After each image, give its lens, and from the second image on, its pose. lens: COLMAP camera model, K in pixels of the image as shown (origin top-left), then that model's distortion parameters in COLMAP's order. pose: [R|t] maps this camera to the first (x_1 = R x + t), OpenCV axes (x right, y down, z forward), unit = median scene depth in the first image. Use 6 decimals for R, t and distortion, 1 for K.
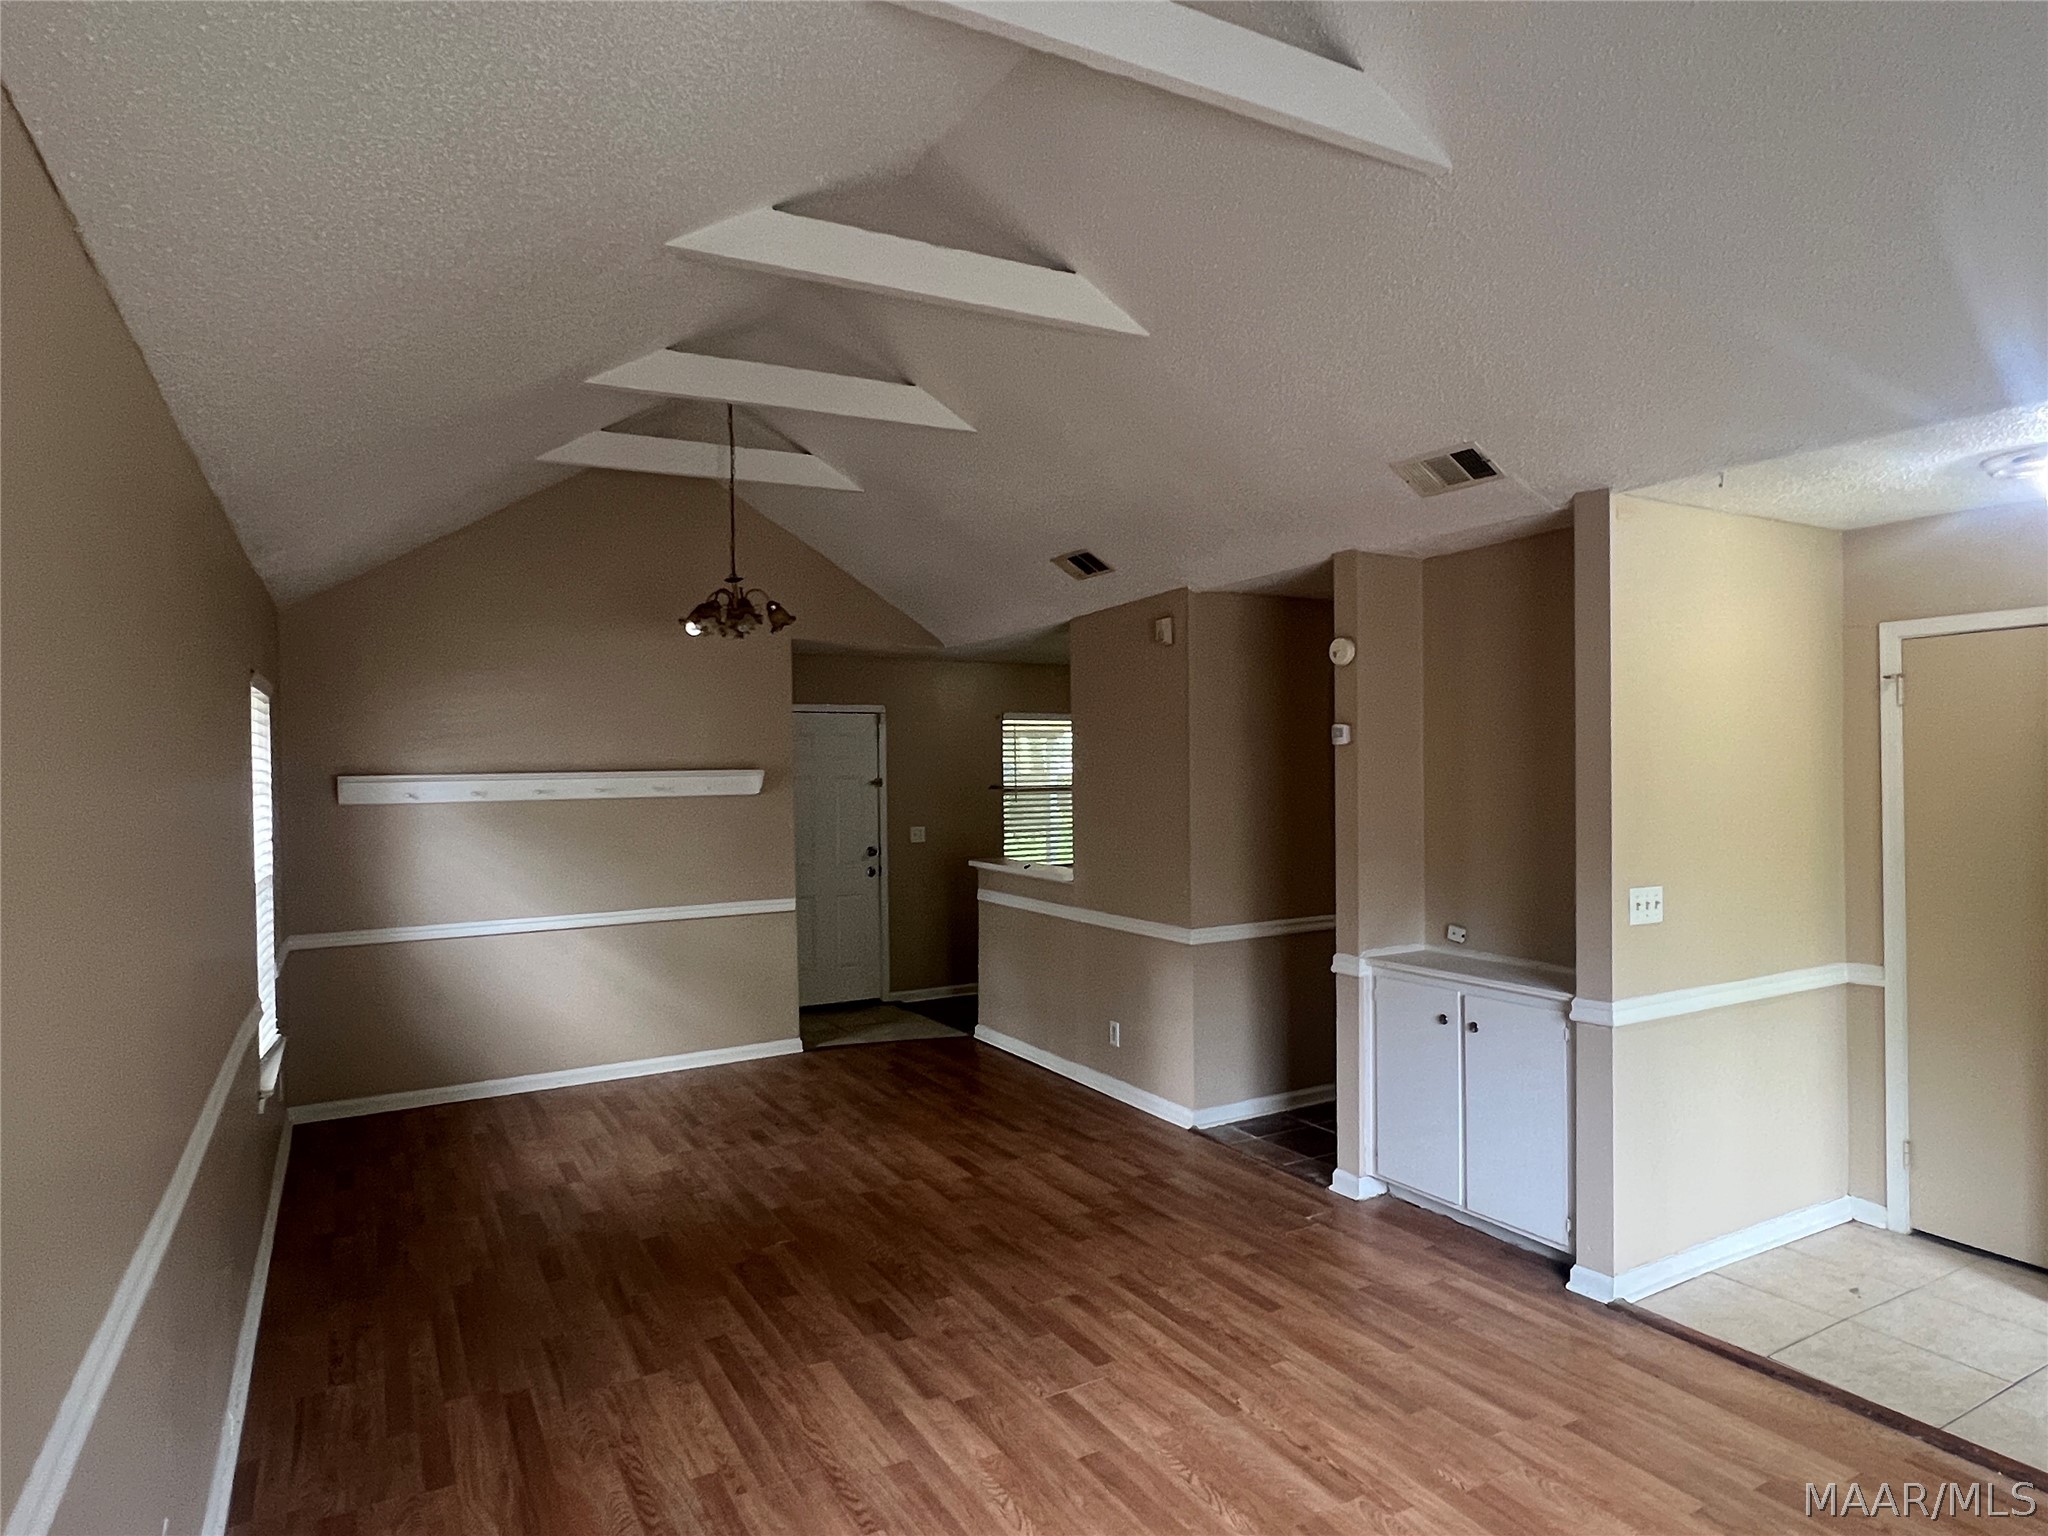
lens RADIAL K [[1199.0, 0, 1024.0], [0, 1199.0, 768.0], [0, 0, 1]] dist [0.003037, -0.018994]
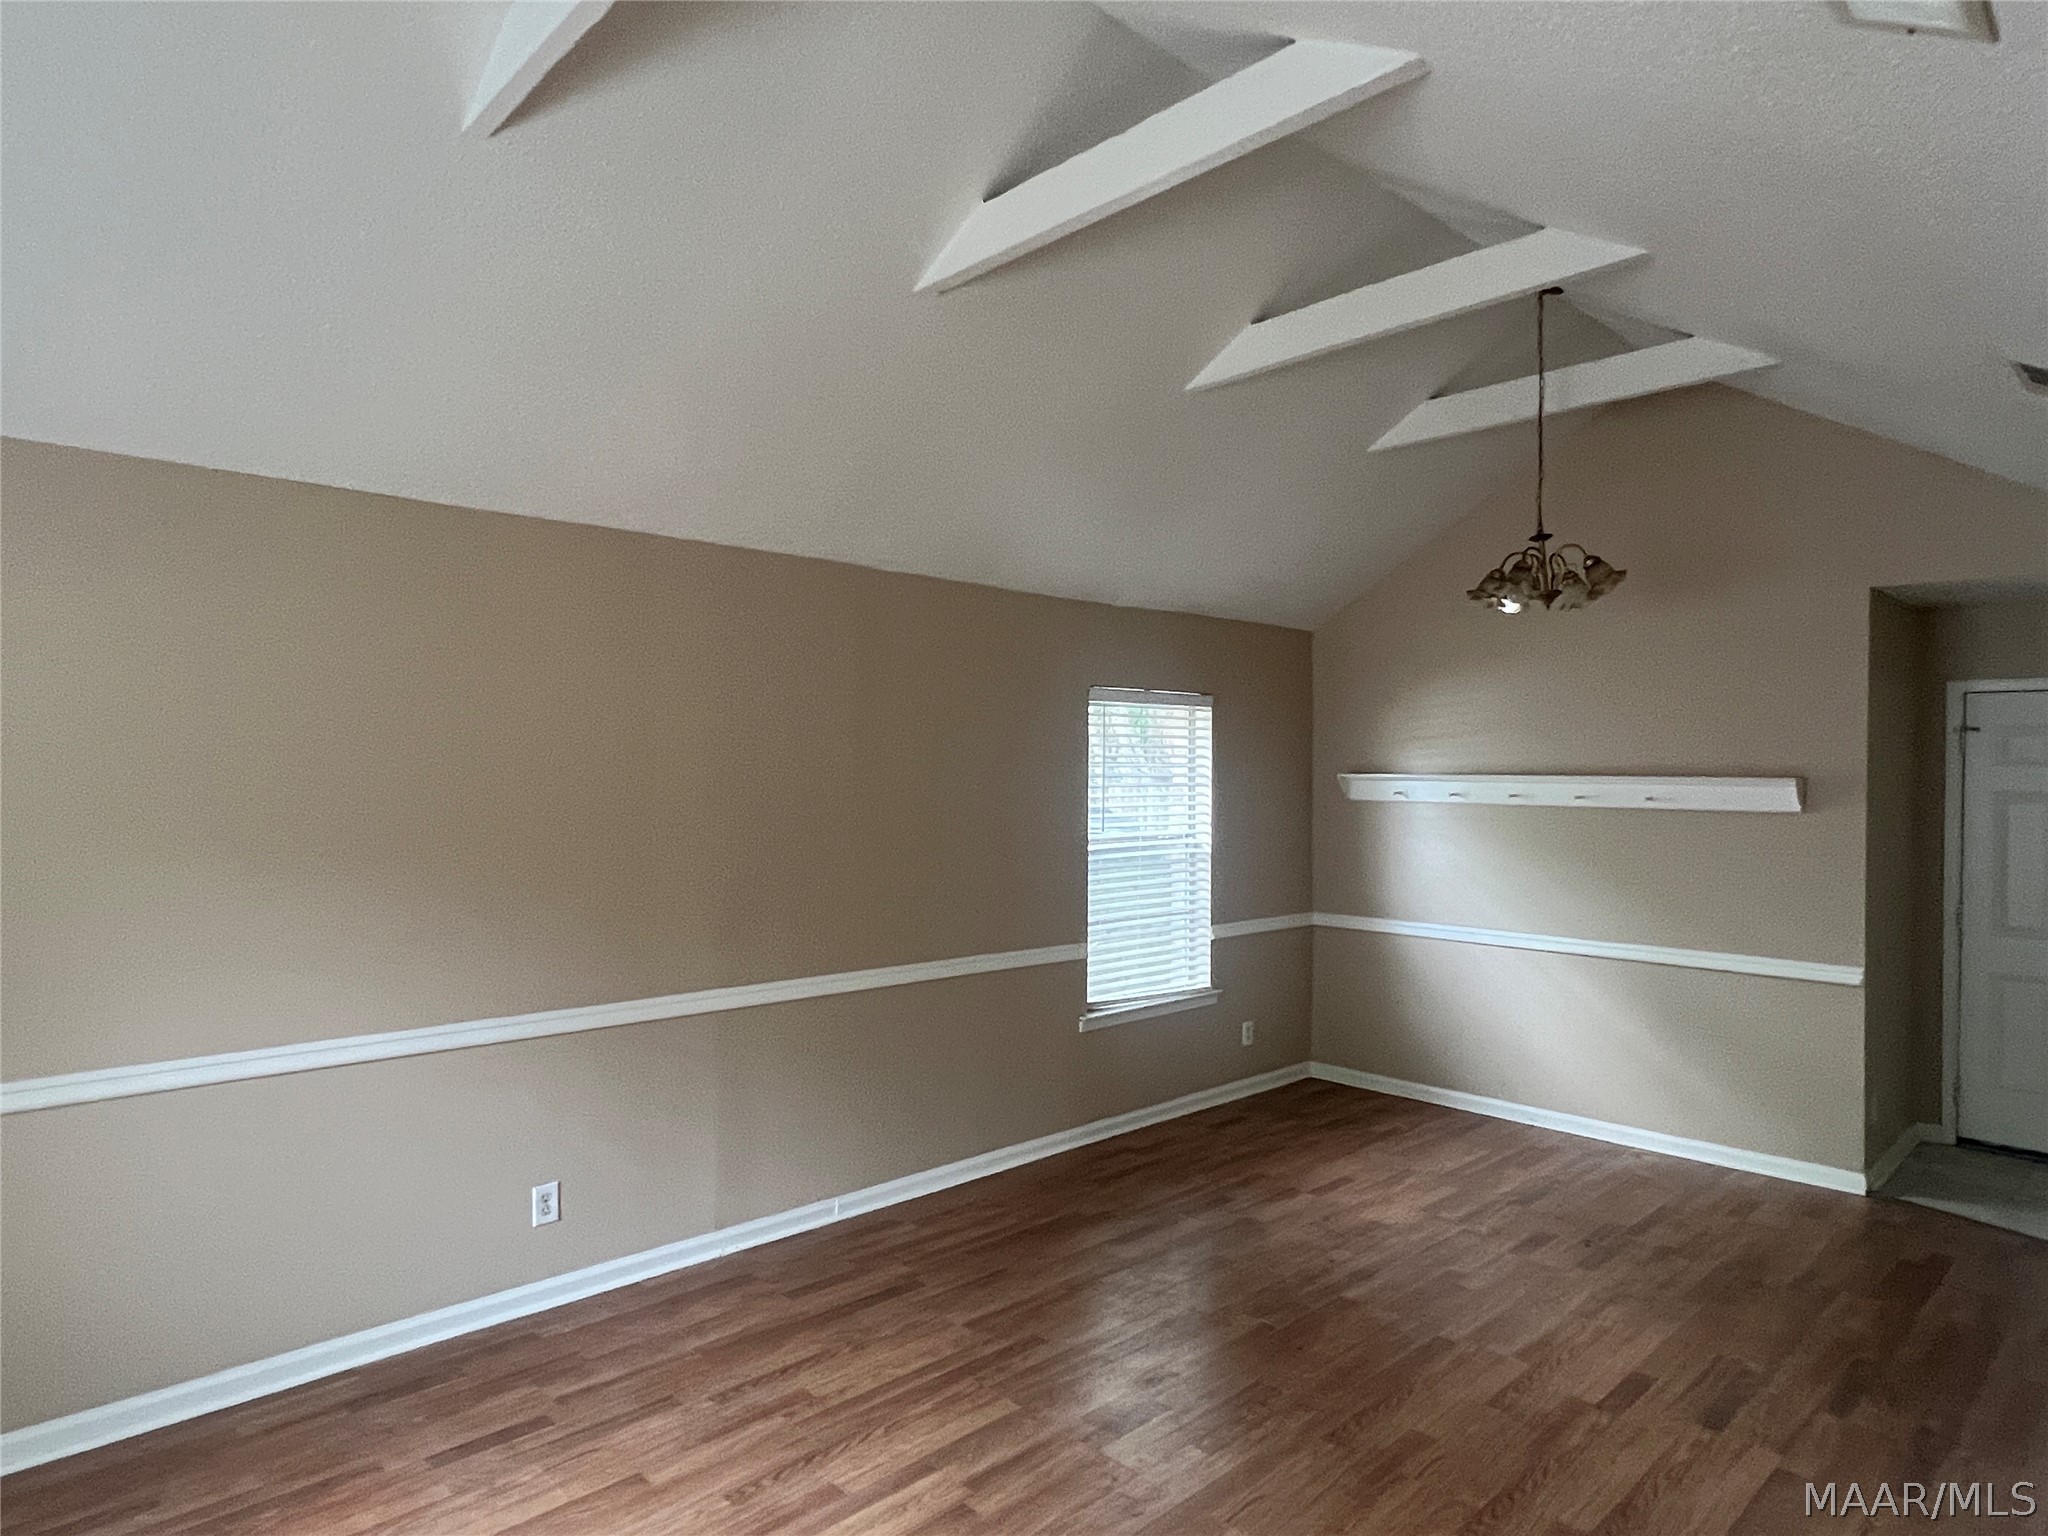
lens RADIAL K [[1199.0, 0, 1024.0], [0, 1199.0, 768.0], [0, 0, 1]] dist [0.003037, -0.018994]
pose [[0.237062, 0.018434, -0.971320, 0.459632], [-0.014392, 0.999777, 0.015462, -0.011294], [0.971388, 0.010313, 0.237274, 0.484614]]
